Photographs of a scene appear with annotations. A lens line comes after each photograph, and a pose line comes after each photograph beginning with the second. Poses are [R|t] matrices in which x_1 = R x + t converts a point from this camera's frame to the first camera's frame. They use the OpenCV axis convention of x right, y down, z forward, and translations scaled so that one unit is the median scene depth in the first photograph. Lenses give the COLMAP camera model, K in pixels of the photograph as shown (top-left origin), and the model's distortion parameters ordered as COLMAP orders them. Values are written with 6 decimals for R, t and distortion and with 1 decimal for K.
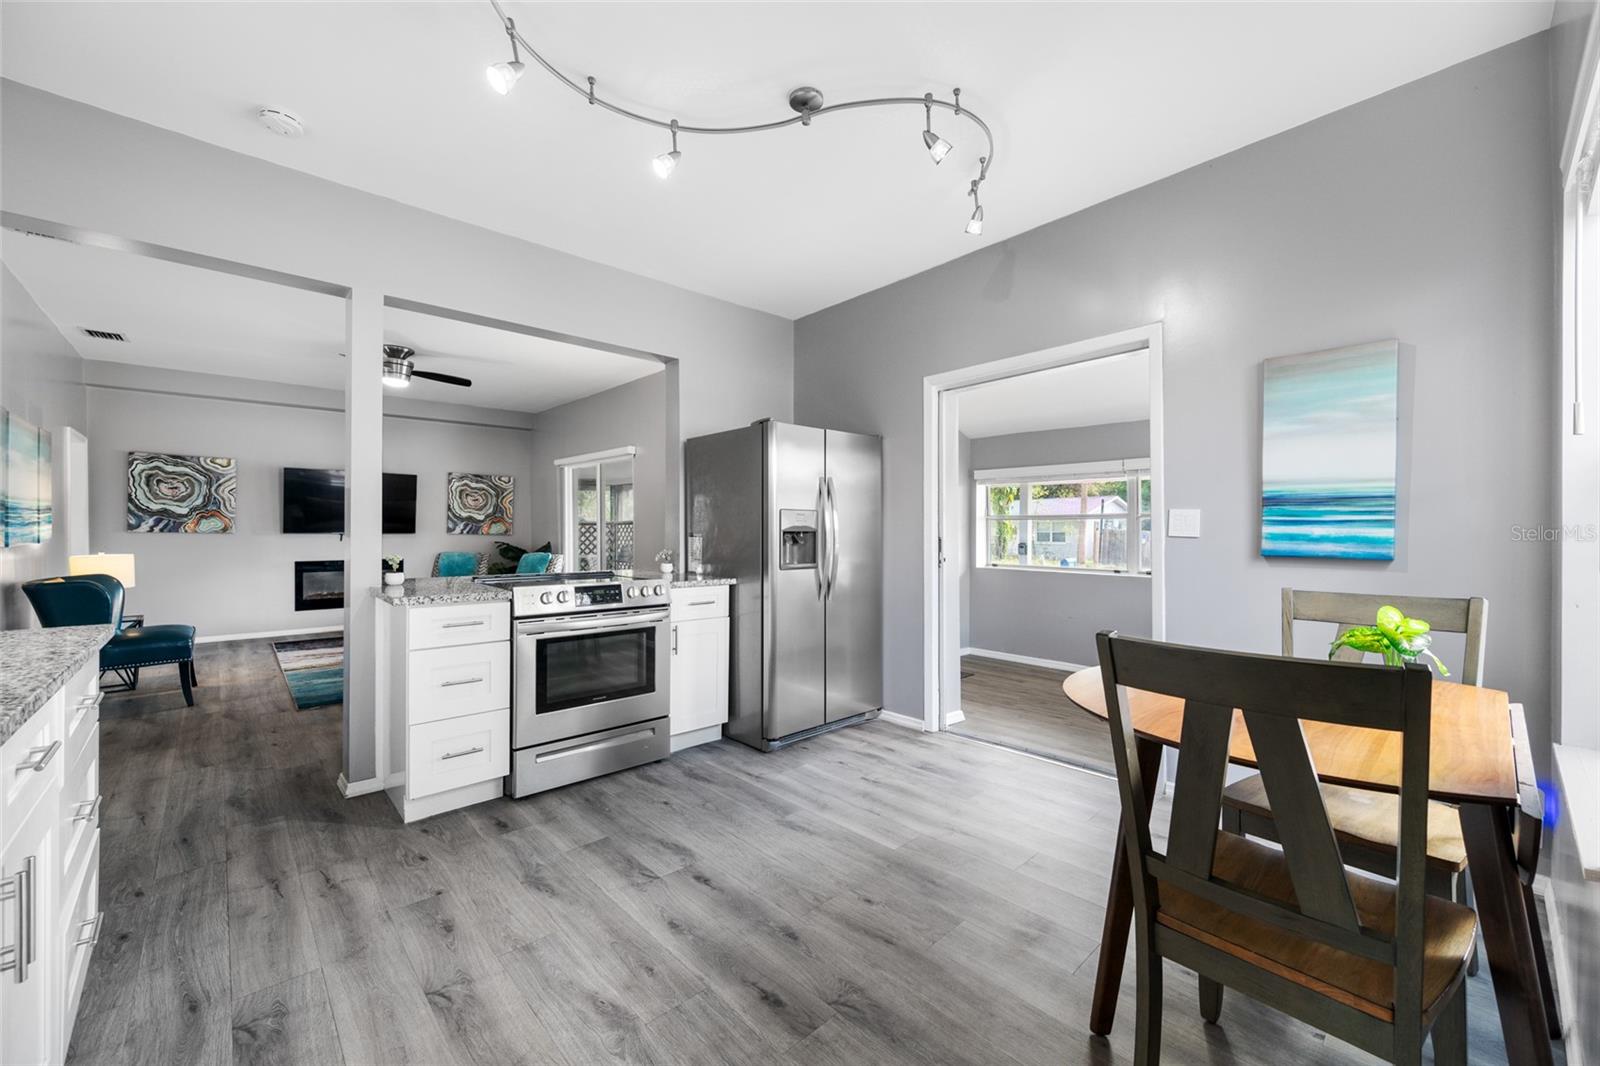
lens RADIAL K [[619.1, 0, 803.7], [0, 619.1, 537.6], [0, 0, 1]] dist [0.001275, 0.000053]
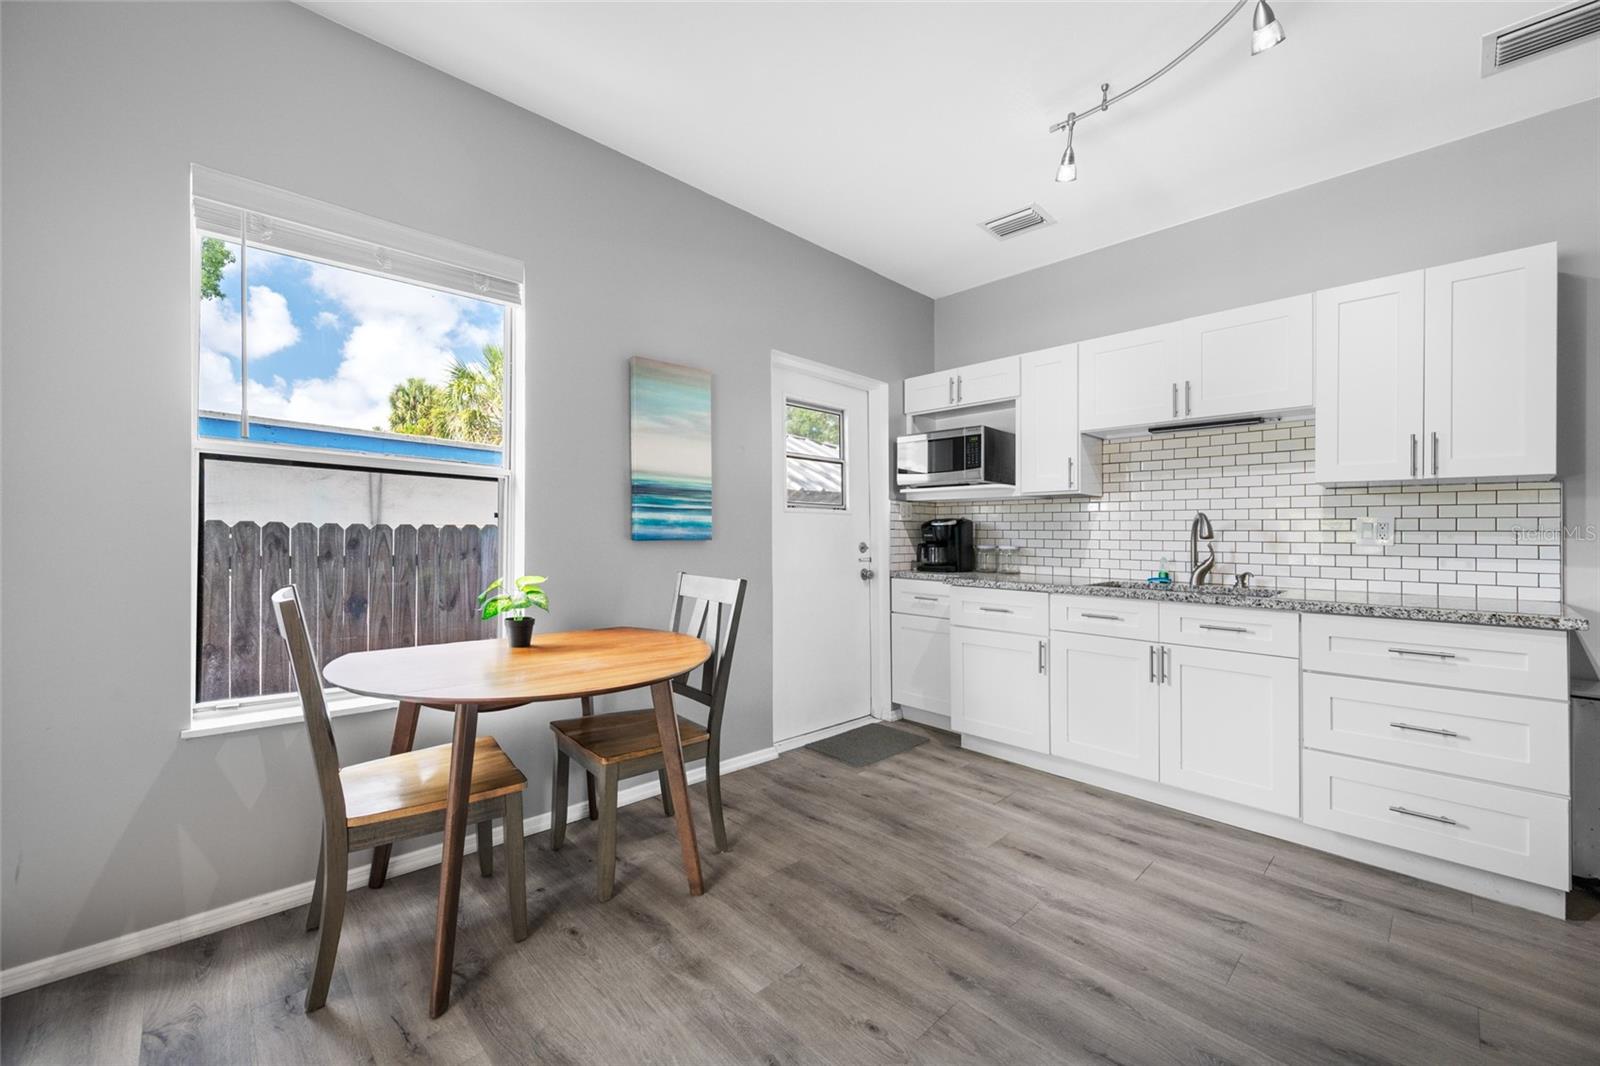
lens RADIAL K [[640.2, 0, 799.2], [0, 640.2, 530.6], [0, 0, 1]] dist [0.001066, -0.000079]
pose [[-0.999840, -0.008737, -0.015624, 0.159704], [-0.008872, 0.999924, 0.008577, -0.003240], [0.015548, 0.008715, -0.999841, 1.341353]]
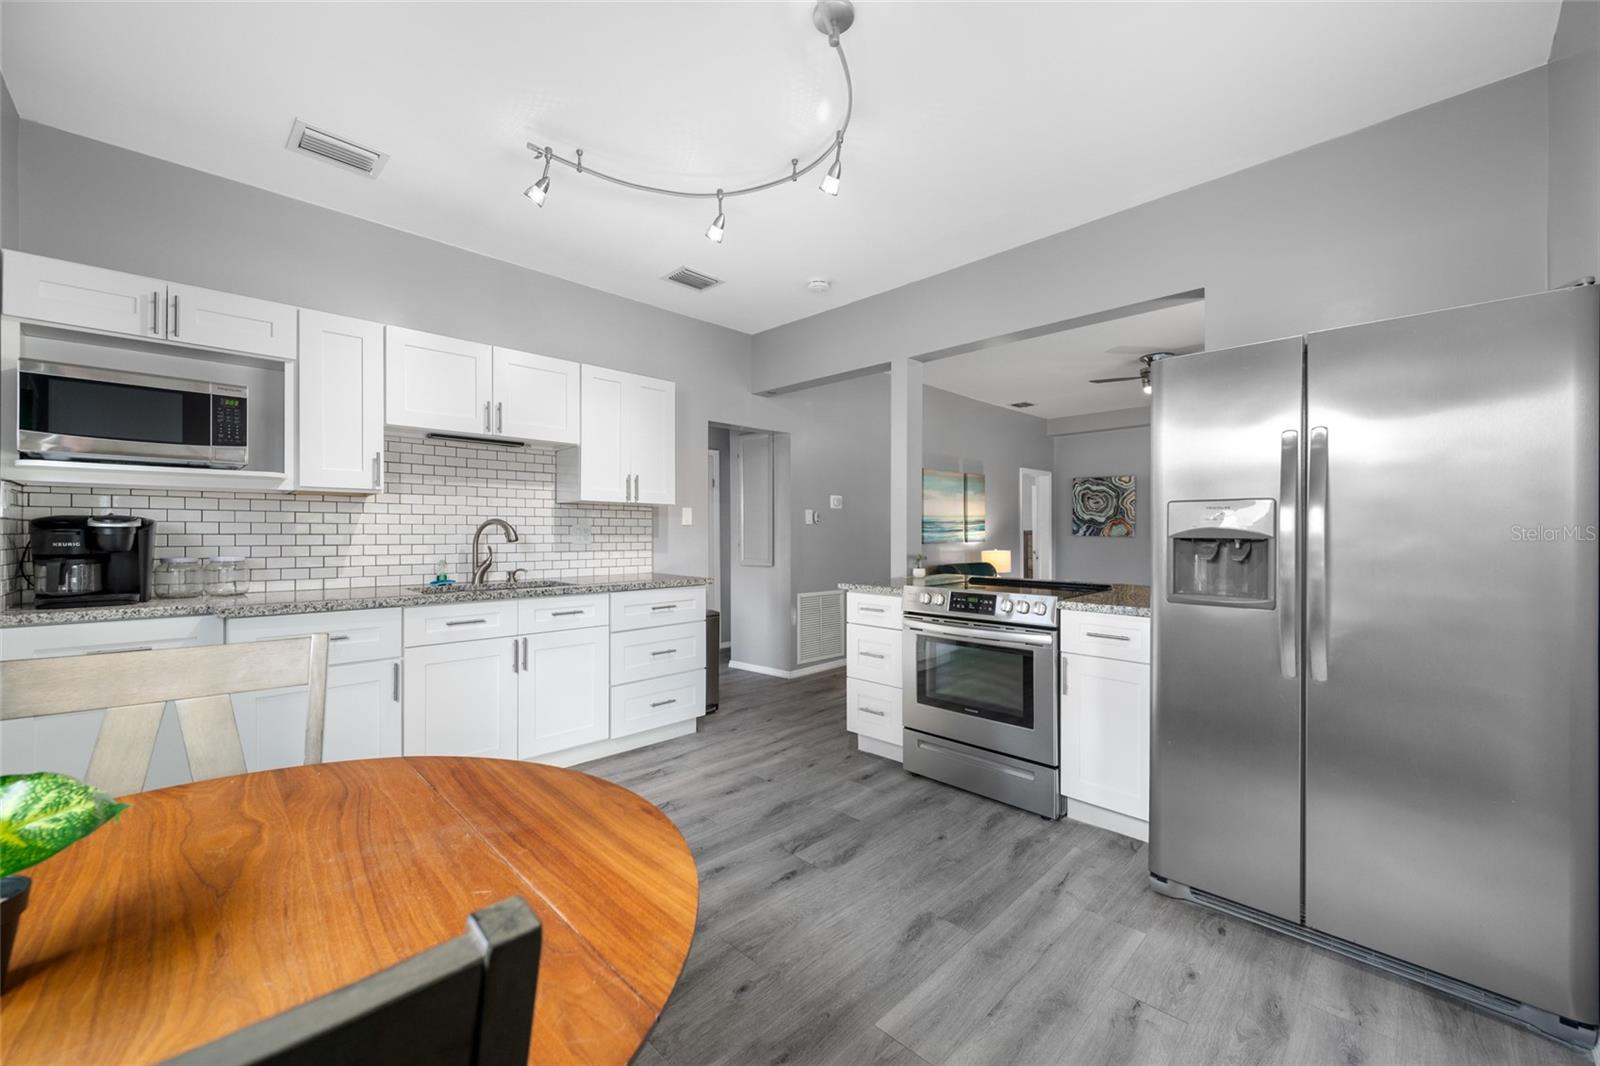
lens RADIAL K [[634.9, 0, 809.2], [0, 634.9, 528.1], [0, 0, 1]] dist [0.000182, -0.000128]
pose [[0.044416, -0.010546, -0.998957, 0.725777], [-0.012550, 0.999859, -0.011114, -0.006776], [0.998934, 0.013030, 0.044277, 0.800104]]
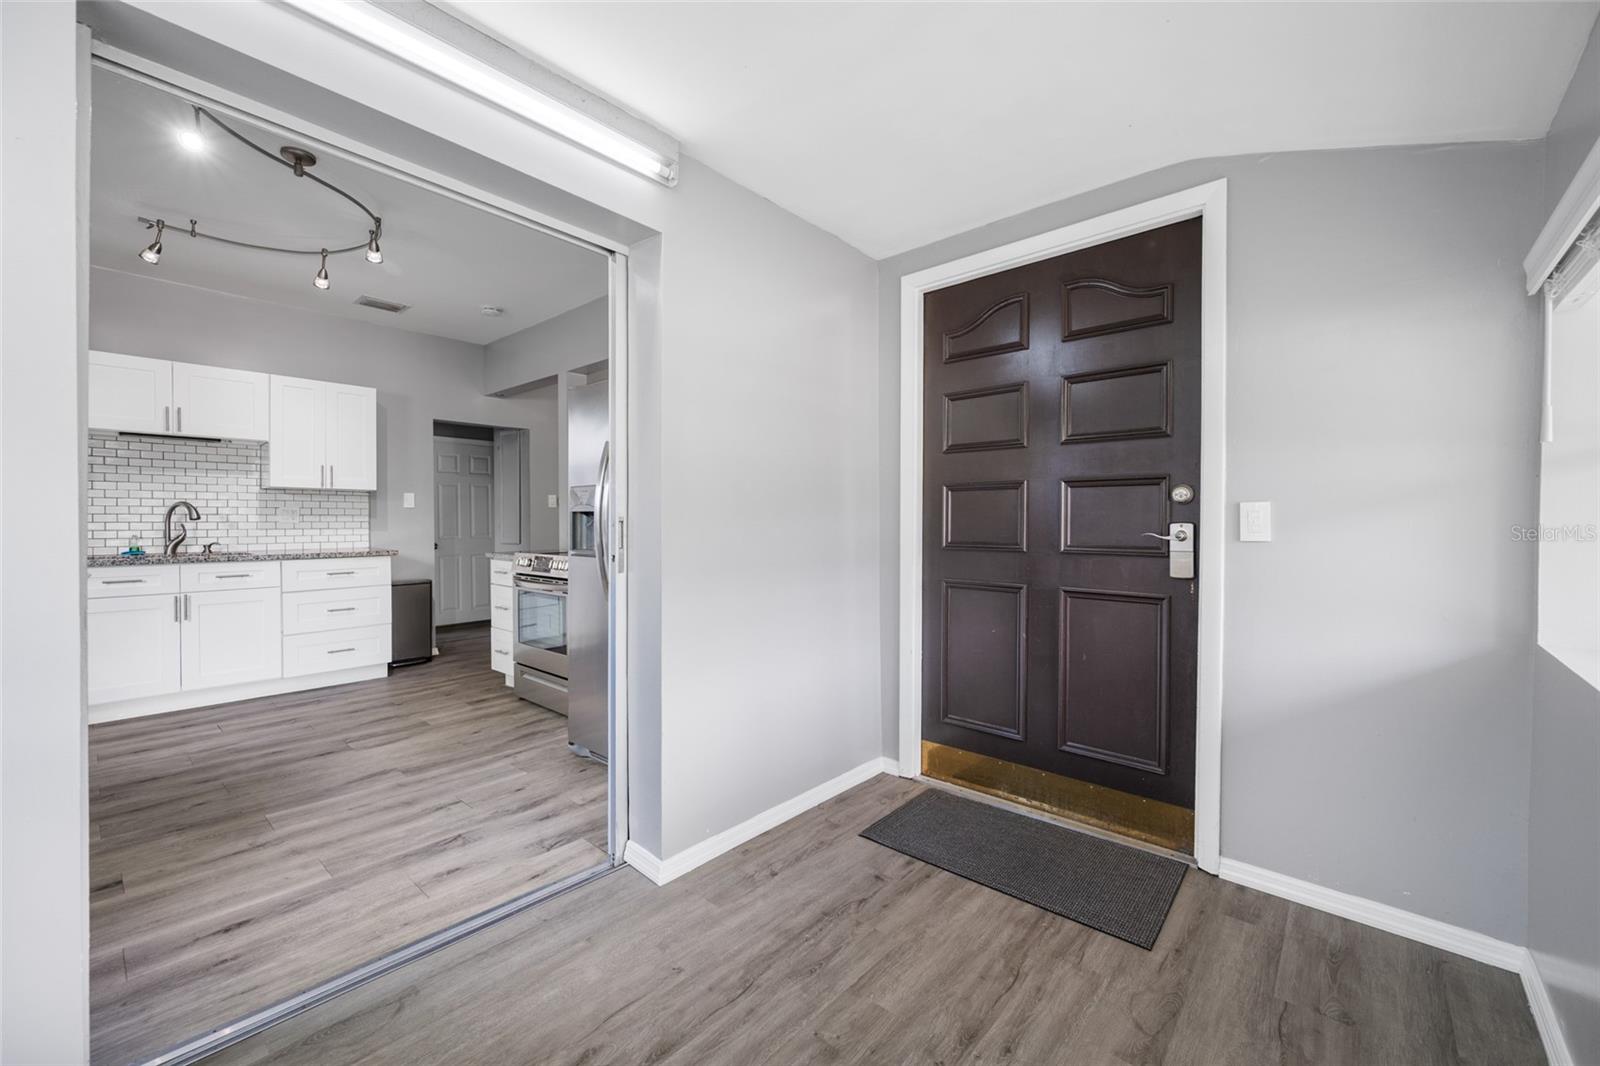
lens RADIAL K [[638.6, 0, 817.4], [0, 638.6, 522.1], [0, 0, 1]] dist [-0.000008, -0.000107]
pose [[0.116642, 0.000452, -0.993174, 1.173205], [-0.009442, 0.999955, -0.000654, 0.005312], [0.993129, 0.009454, 0.116641, 1.595946]]
